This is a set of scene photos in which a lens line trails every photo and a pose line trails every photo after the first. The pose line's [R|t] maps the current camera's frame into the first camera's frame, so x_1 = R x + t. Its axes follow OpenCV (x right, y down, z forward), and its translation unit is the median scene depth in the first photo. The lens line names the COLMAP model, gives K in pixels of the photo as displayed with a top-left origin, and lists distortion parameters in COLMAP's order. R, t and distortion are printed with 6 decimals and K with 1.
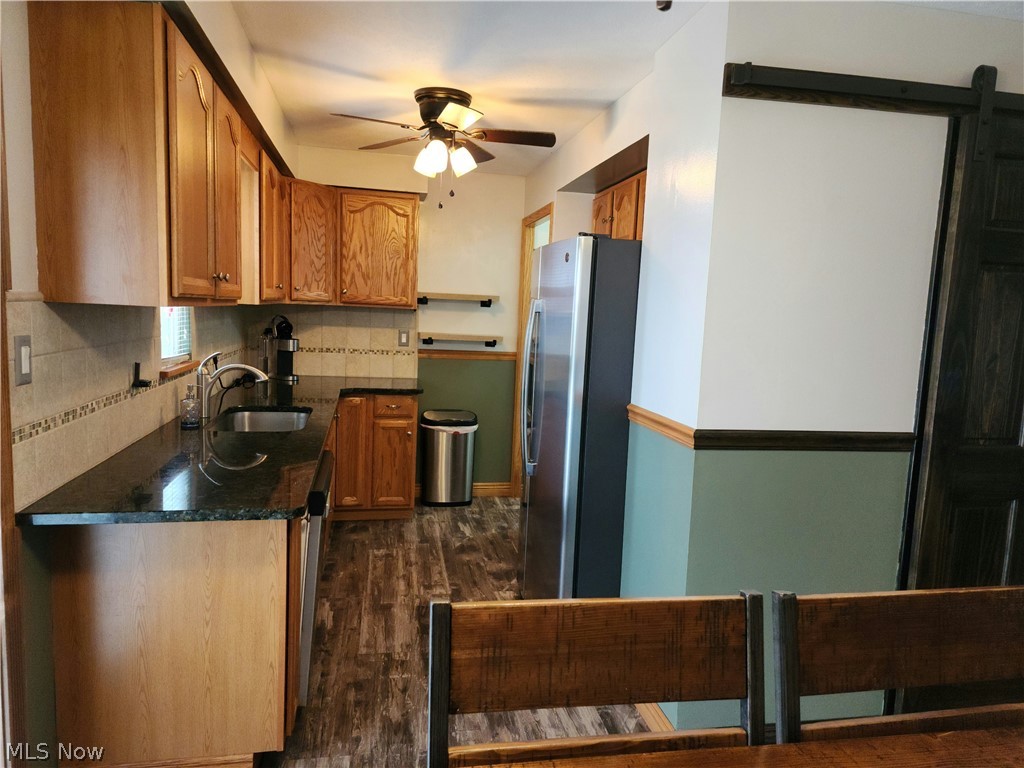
lens RADIAL K [[675.9, 0, 509.5], [0, 675.9, 386.8], [0, 0, 1]] dist [0.107122, -0.095355]
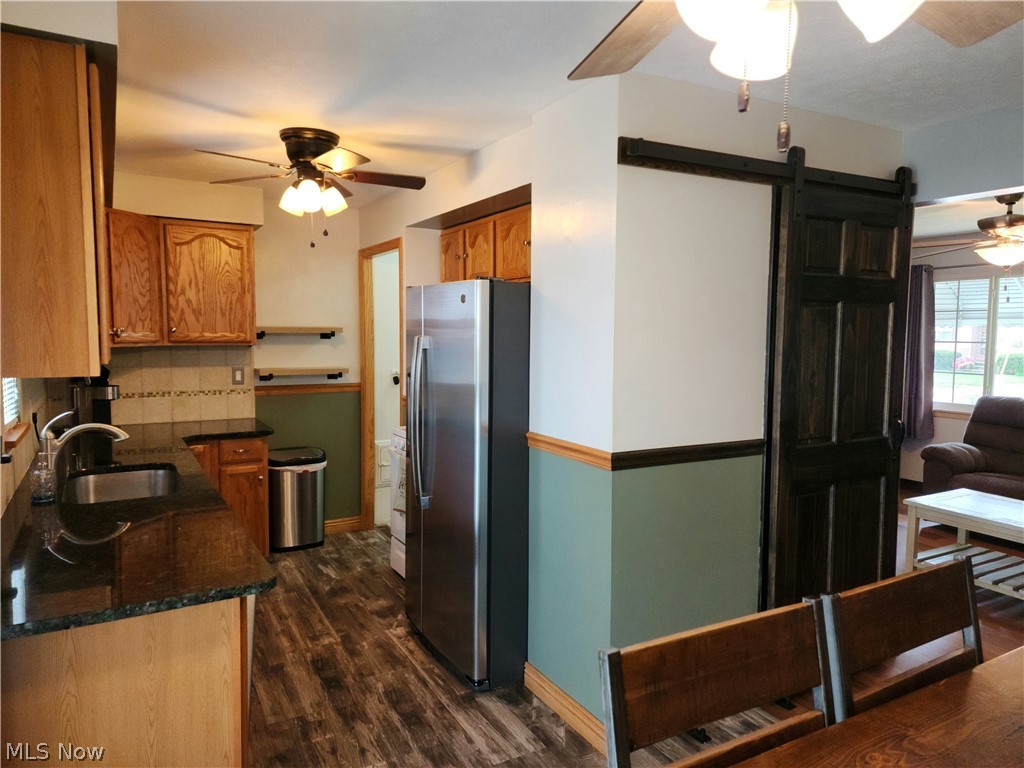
lens RADIAL K [[671.6, 0, 501.1], [0, 671.6, 380.2], [0, 0, 1]] dist [0.096323, -0.077387]
pose [[0.949329, -0.060564, 0.308393, -0.115014], [0.070740, 0.997254, -0.021915, -0.022254], [-0.306219, 0.042621, 0.951007, -0.003632]]
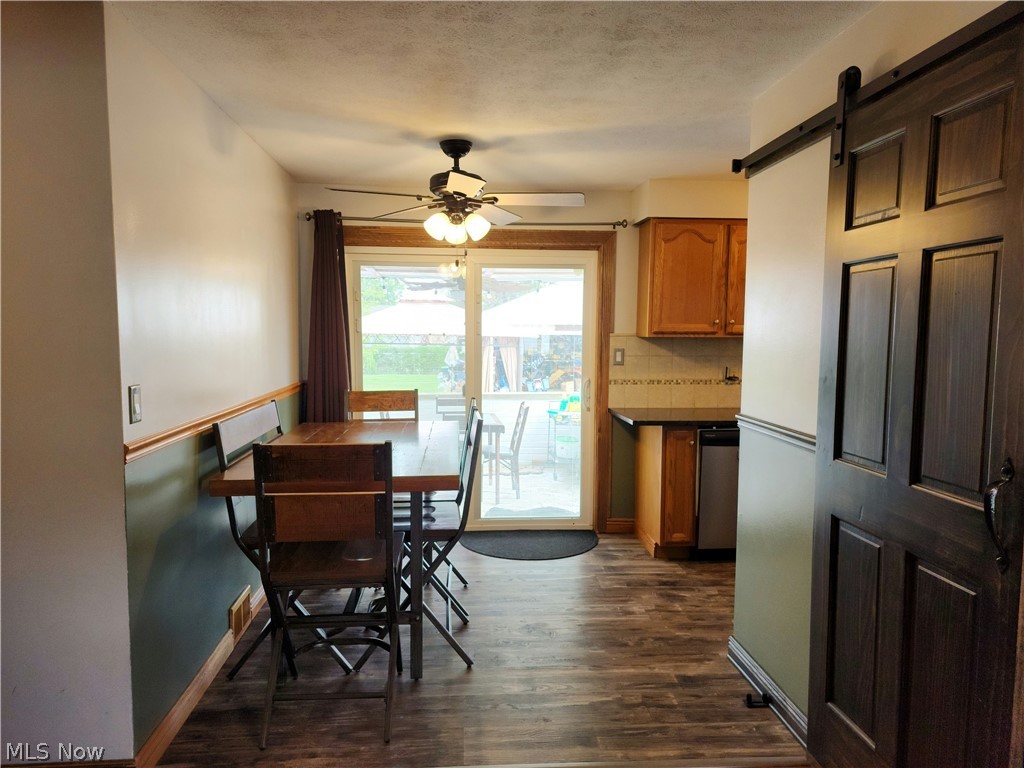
lens RADIAL K [[687.2, 0, 507.0], [0, 687.2, 382.1], [0, 0, 1]] dist [0.078221, -0.002922]
pose [[-0.113028, 0.032201, -0.993070, 0.838080], [-0.123952, 0.991210, 0.046248, -0.003424], [0.985830, 0.128321, -0.108044, 0.330241]]
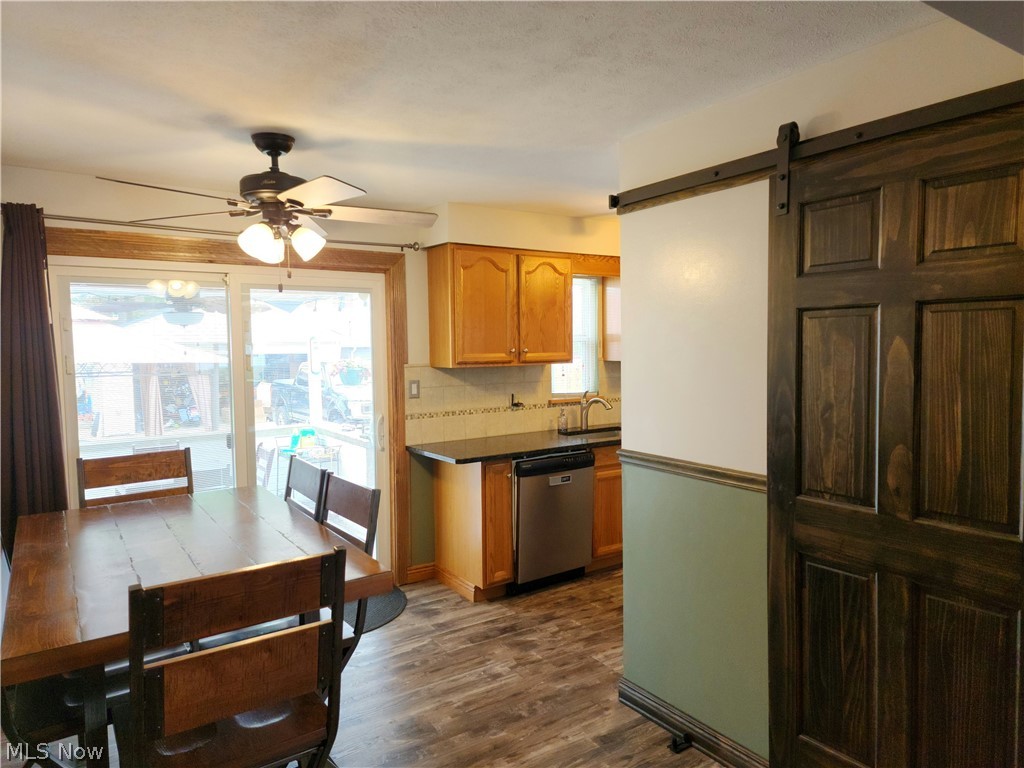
lens RADIAL K [[680.1, 0, 507.7], [0, 680.1, 377.5], [0, 0, 1]] dist [0.101993, -0.083270]
pose [[0.391089, -0.001298, -0.920352, 0.705513], [-0.074096, 0.996709, -0.032892, -0.009305], [0.917365, 0.081058, 0.389706, 0.117294]]
